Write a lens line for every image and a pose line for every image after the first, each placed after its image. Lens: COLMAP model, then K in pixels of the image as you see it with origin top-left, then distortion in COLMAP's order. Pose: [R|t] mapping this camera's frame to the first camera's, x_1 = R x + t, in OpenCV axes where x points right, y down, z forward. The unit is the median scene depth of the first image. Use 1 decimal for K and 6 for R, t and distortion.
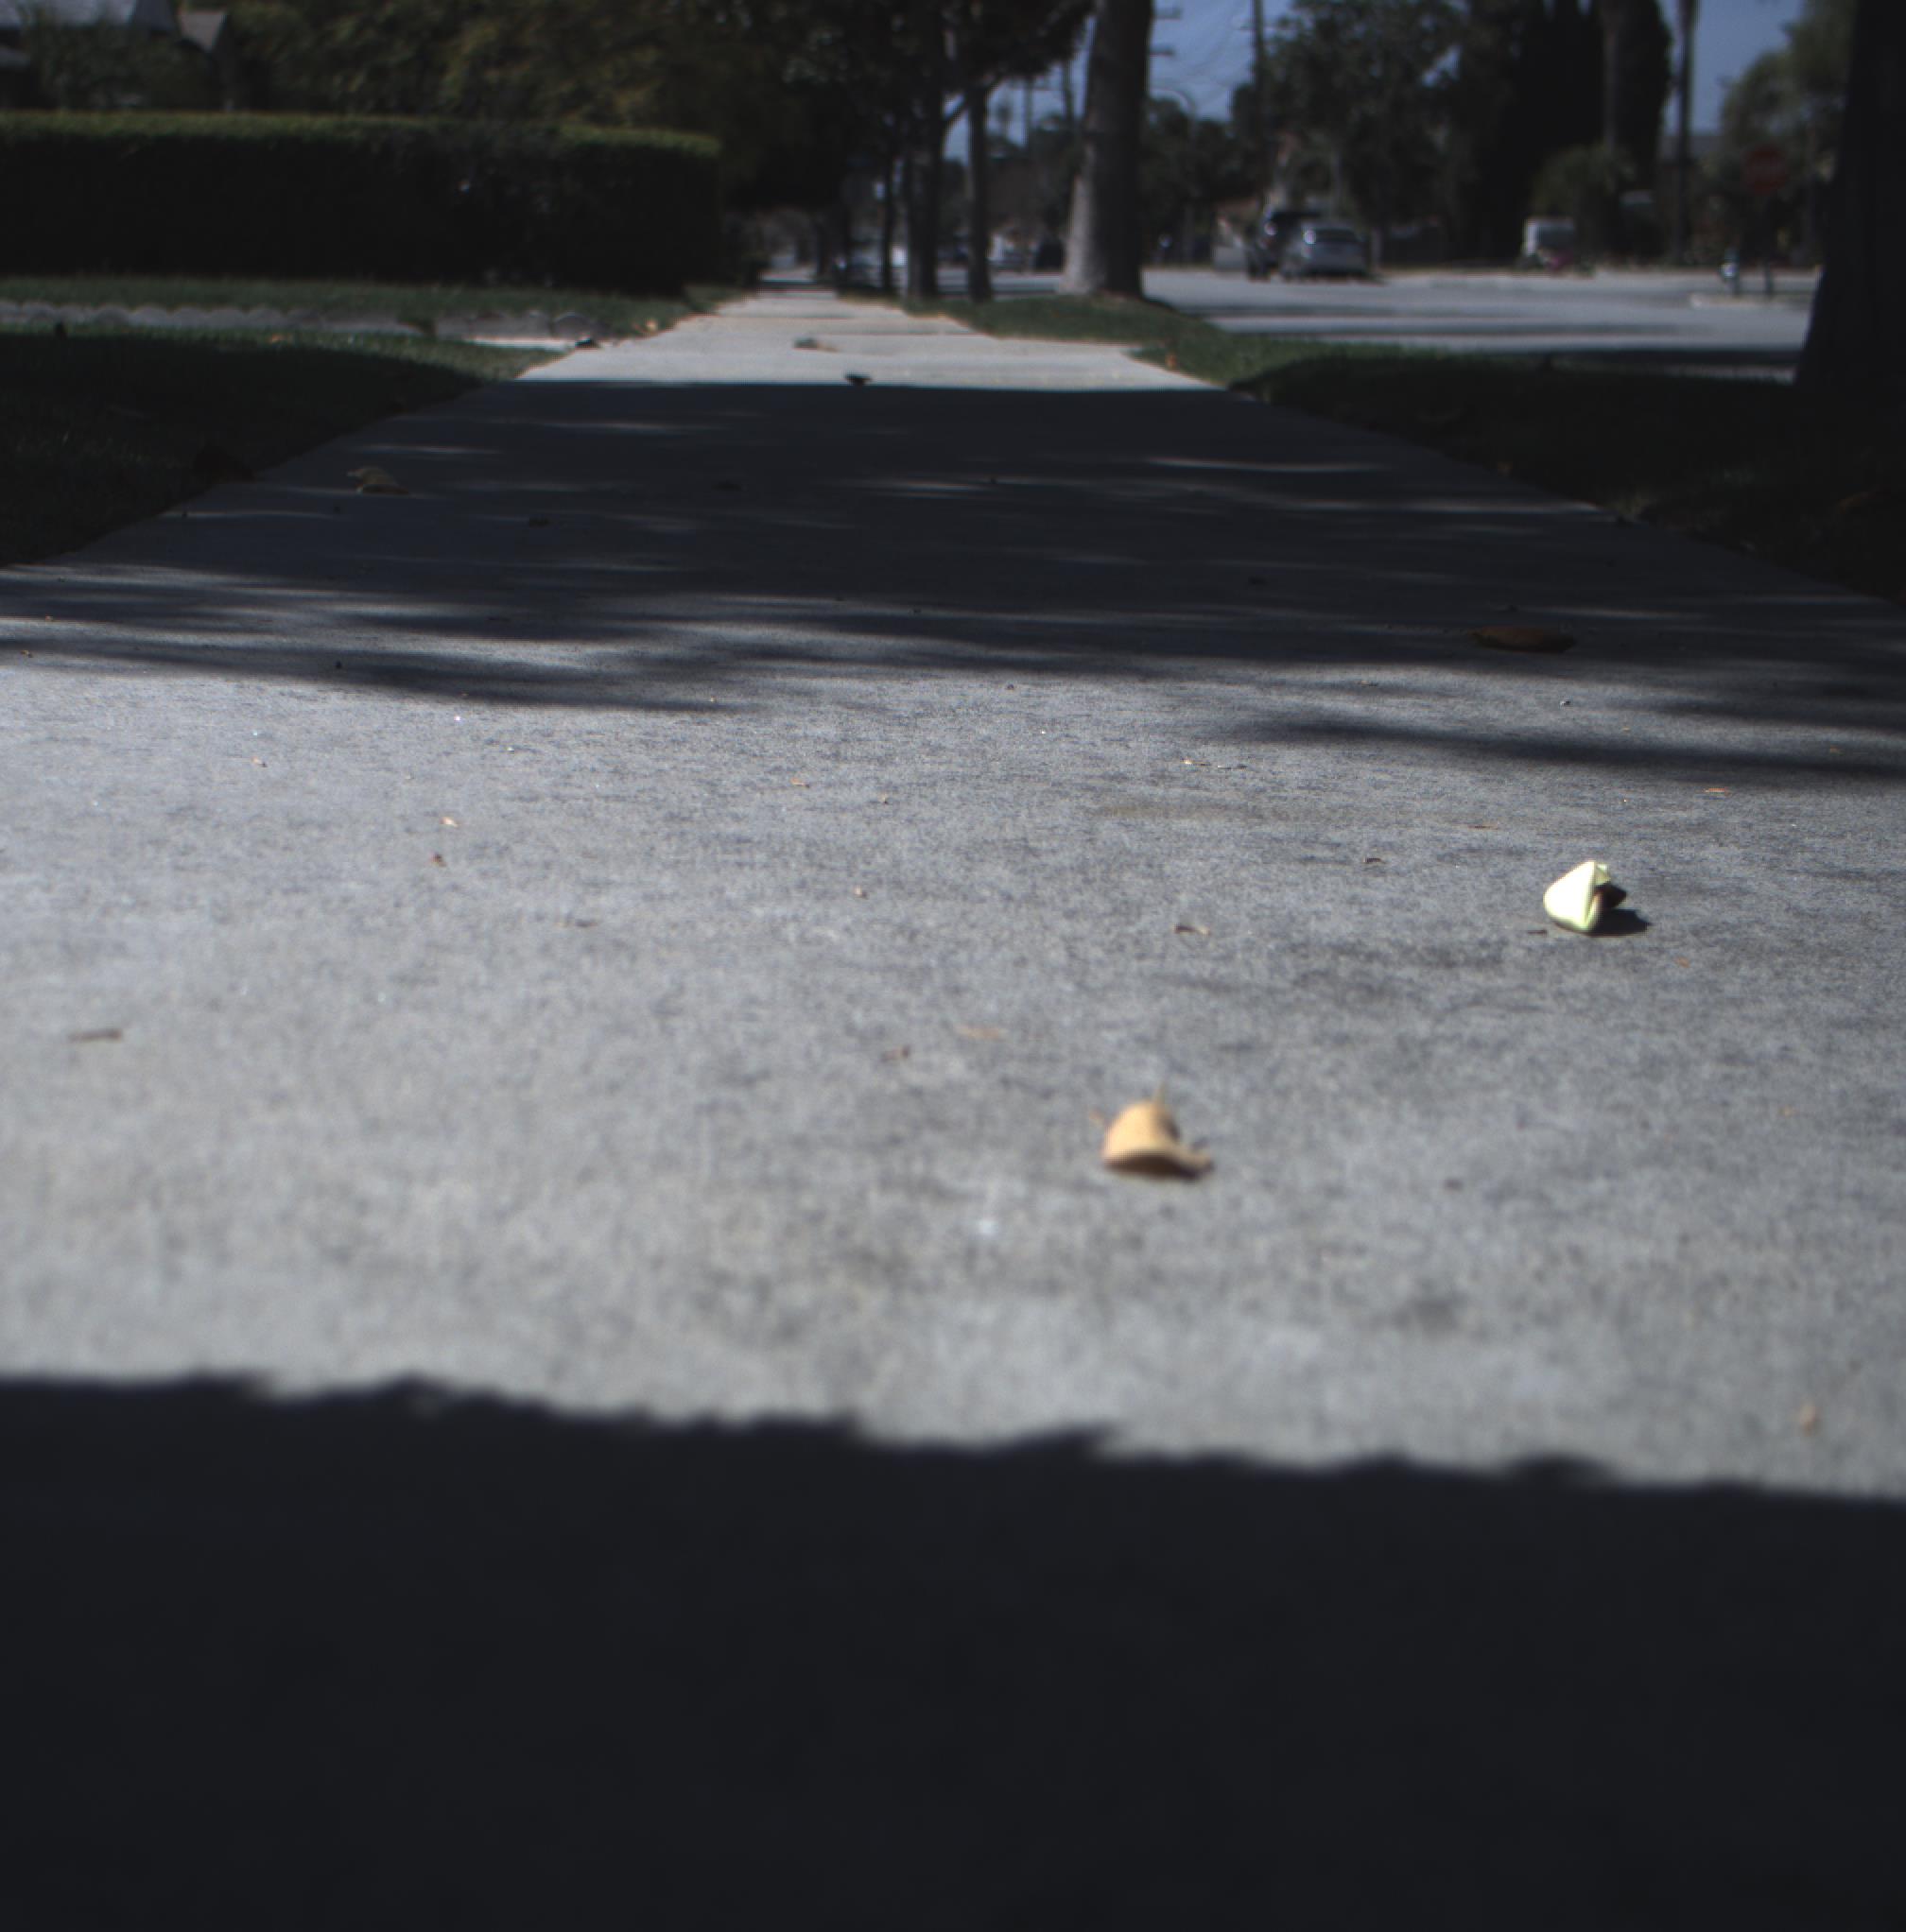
lens RADIAL K [[4335.8, 0, 718.5], [0, 4335.8, 958.0], [0, 0, 1]] dist [-0.174216, 0.788754]
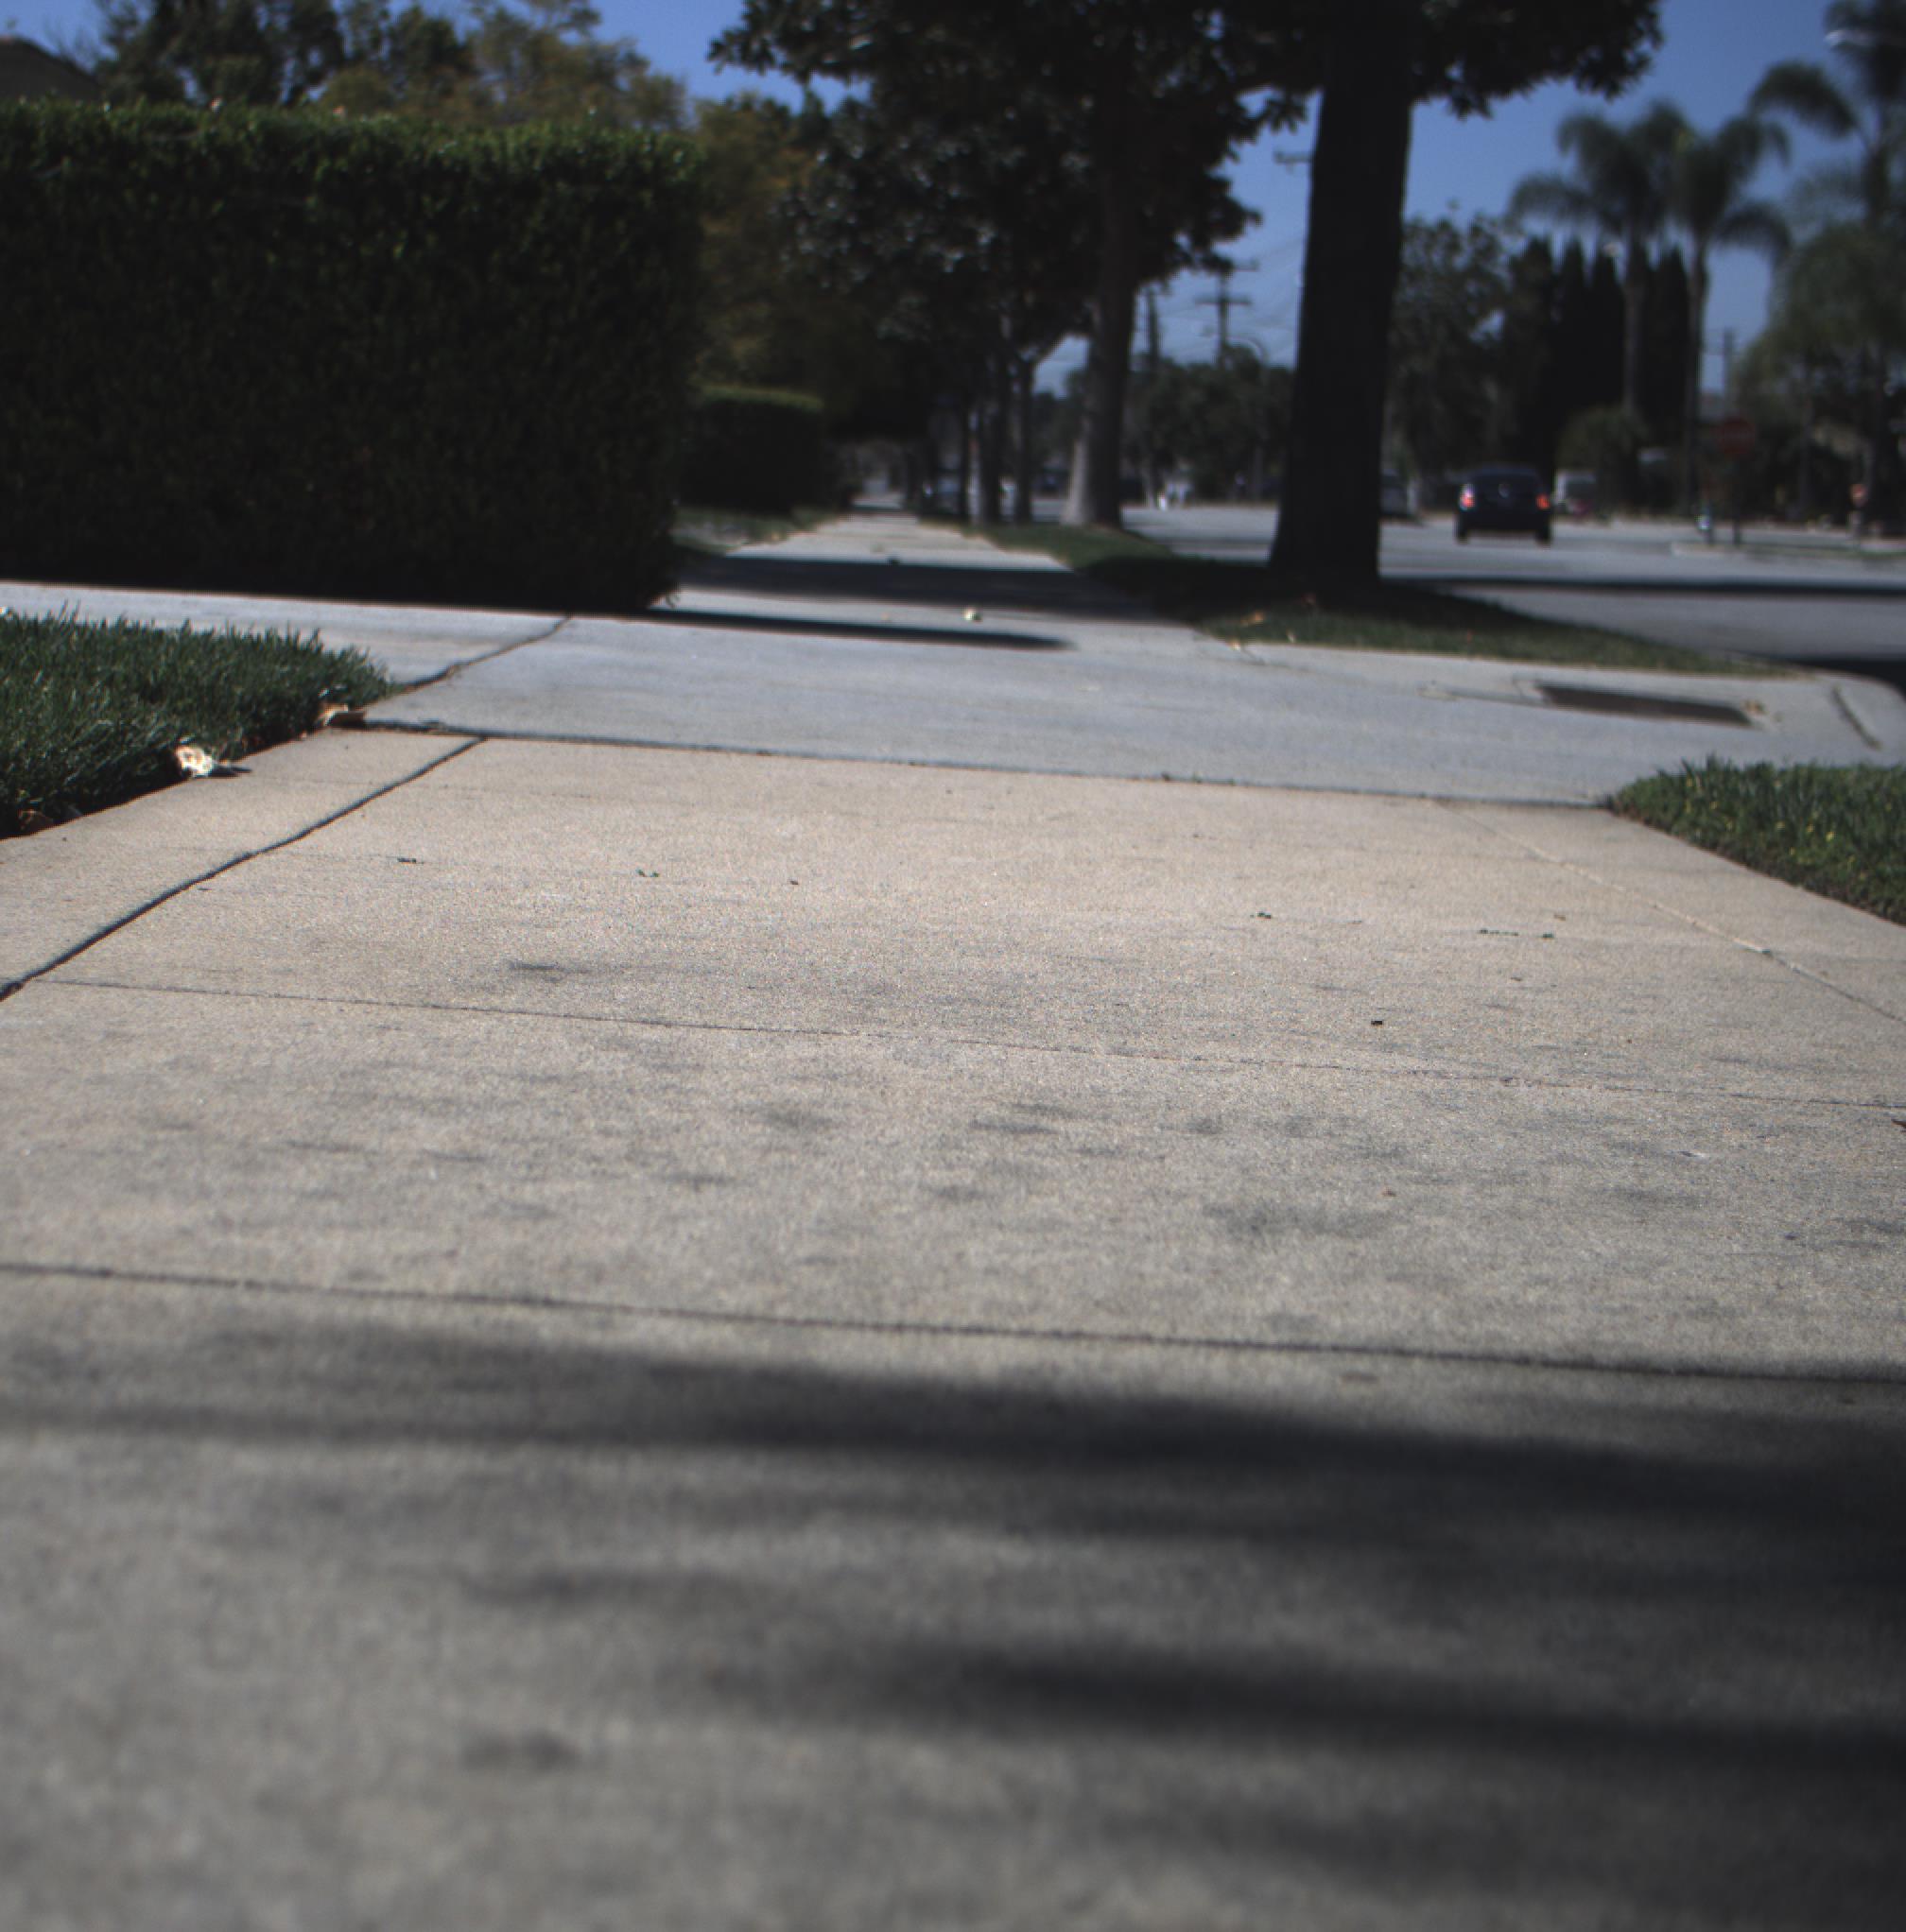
lens RADIAL K [[4335.8, 0, 718.5], [0, 4335.8, 958.0], [0, 0, 1]] dist [-0.174216, 0.788754]
pose [[0.999276, 0.033529, -0.017987, -0.001005], [-0.034393, 0.998154, -0.050065, 0.021654], [0.016275, 0.050648, 0.998584, -0.140730]]
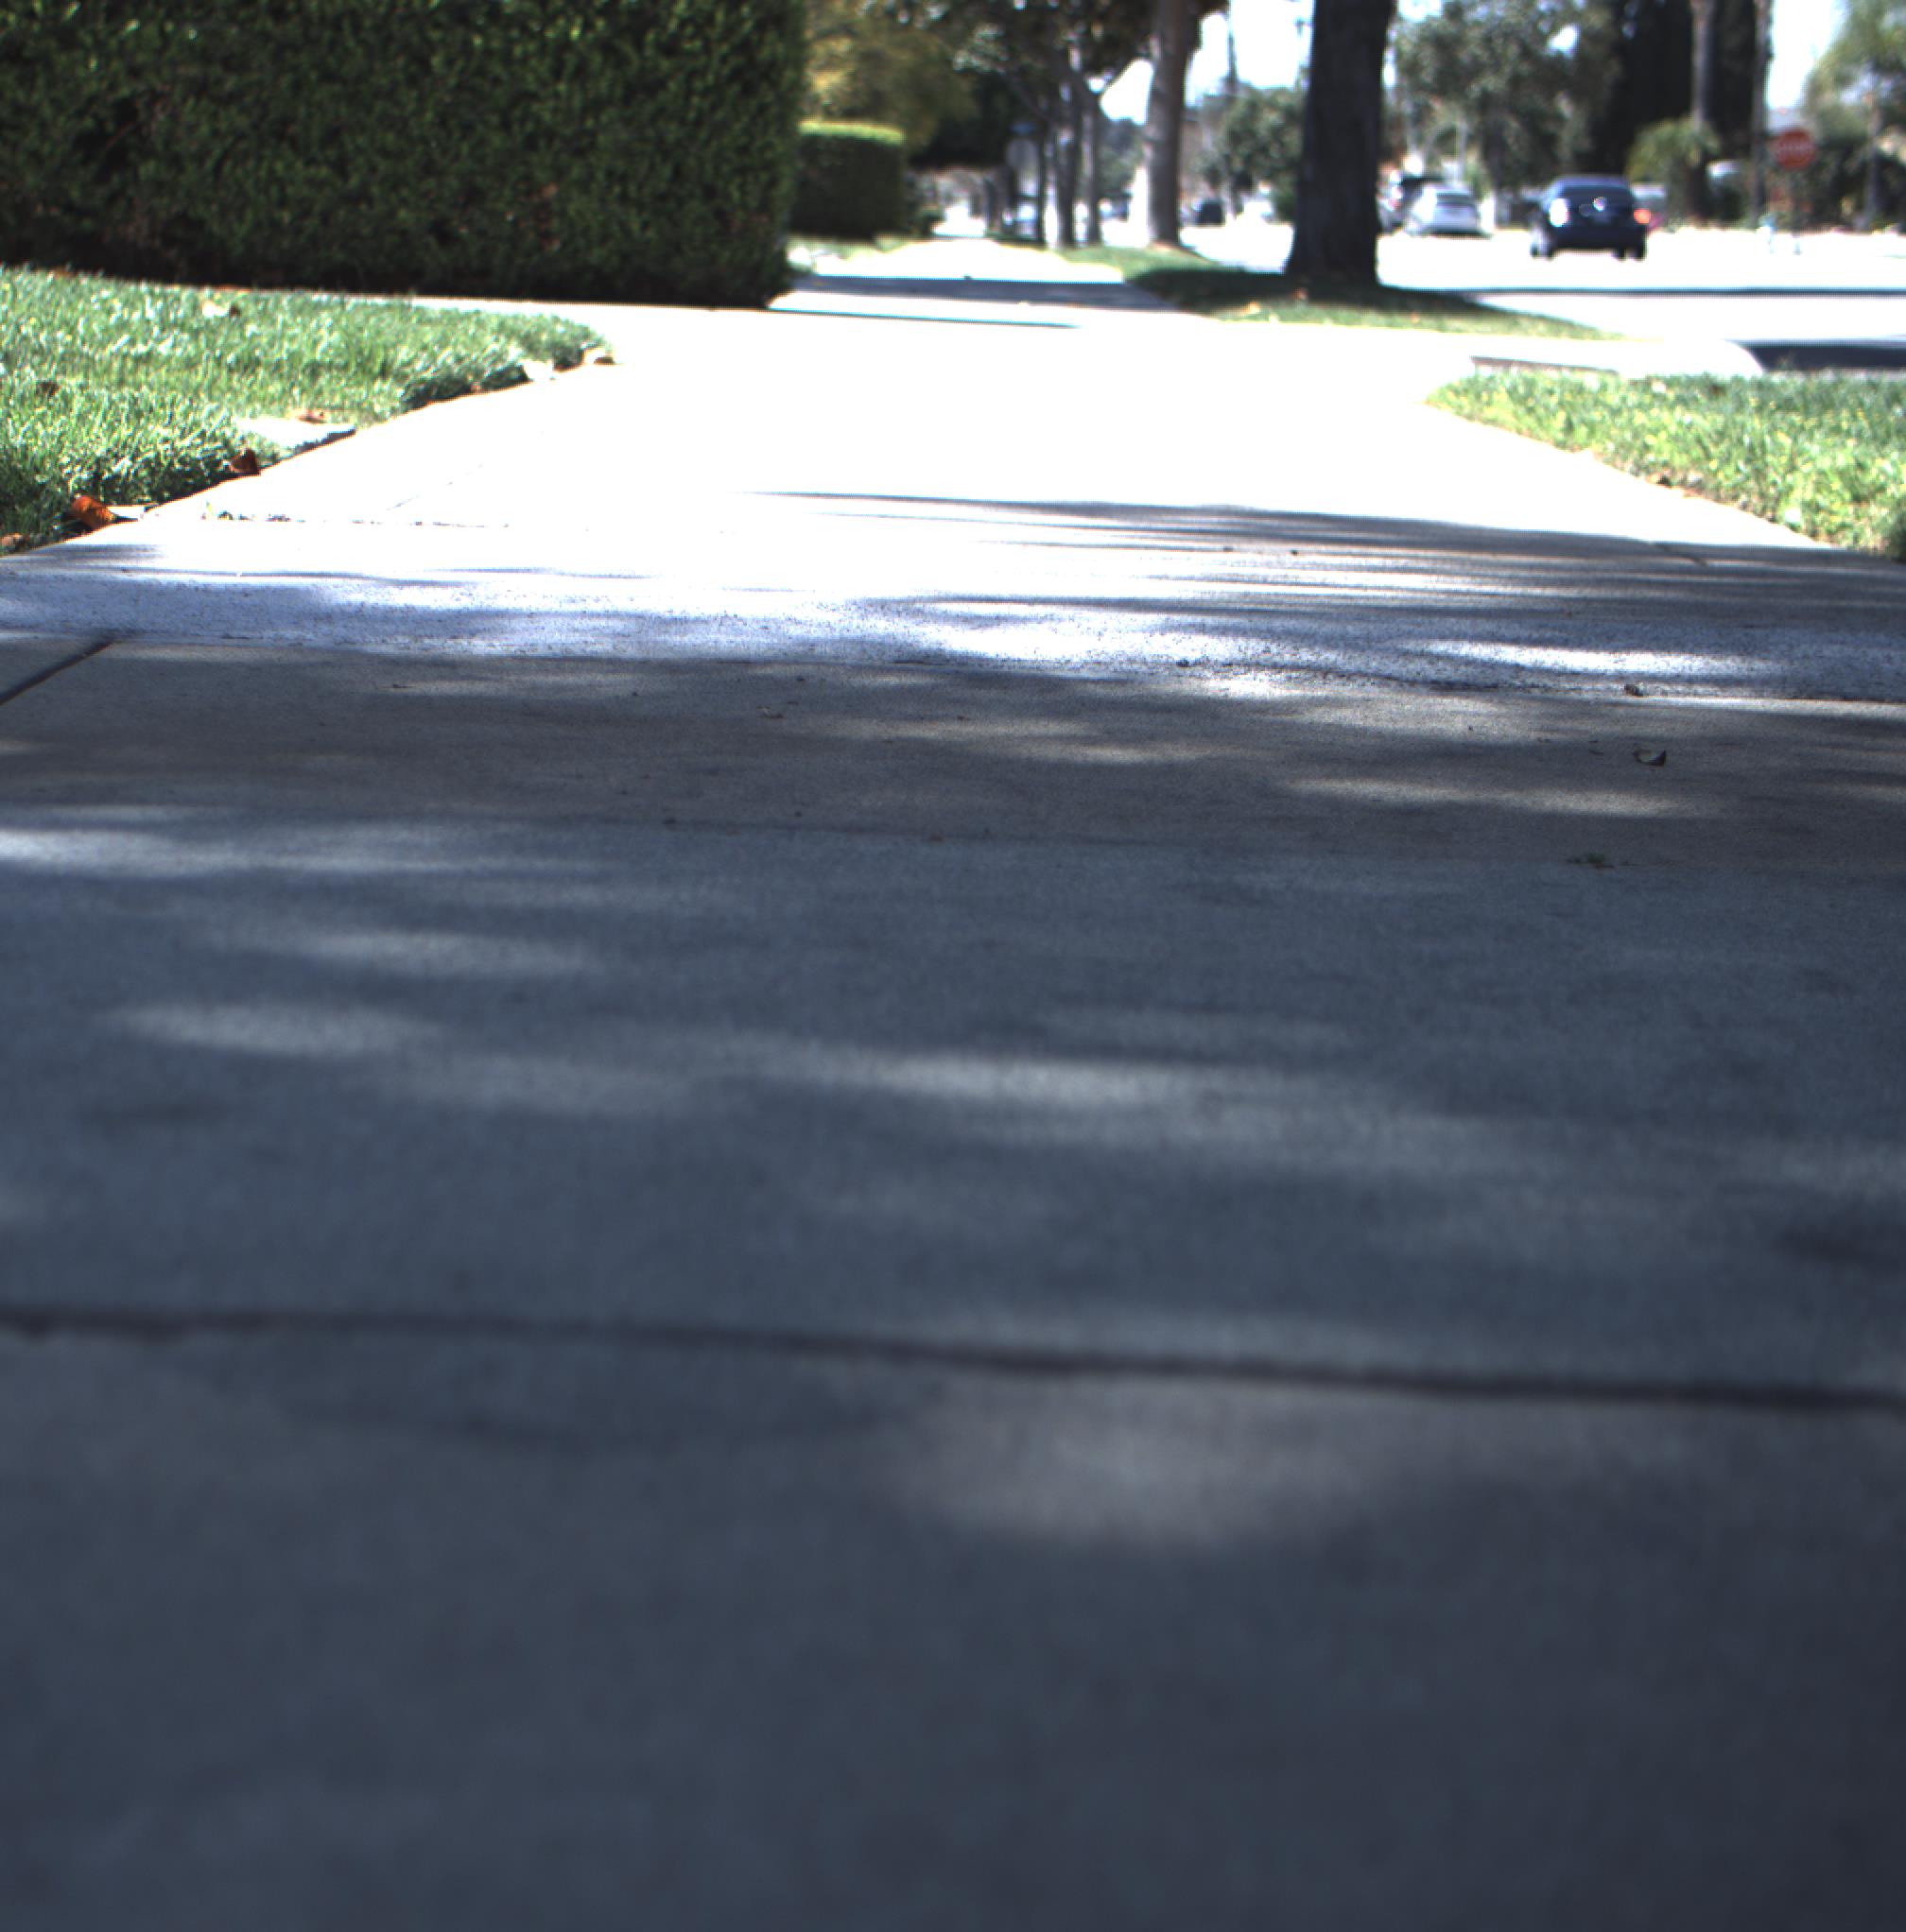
lens RADIAL K [[4335.8, 0, 718.5], [0, 4335.8, 958.0], [0, 0, 1]] dist [-0.174216, 0.788754]
pose [[0.999141, 0.017827, -0.037418, -0.001129], [-0.017411, 0.999783, 0.011418, 0.029065], [0.037614, -0.010757, 0.999234, -0.184828]]
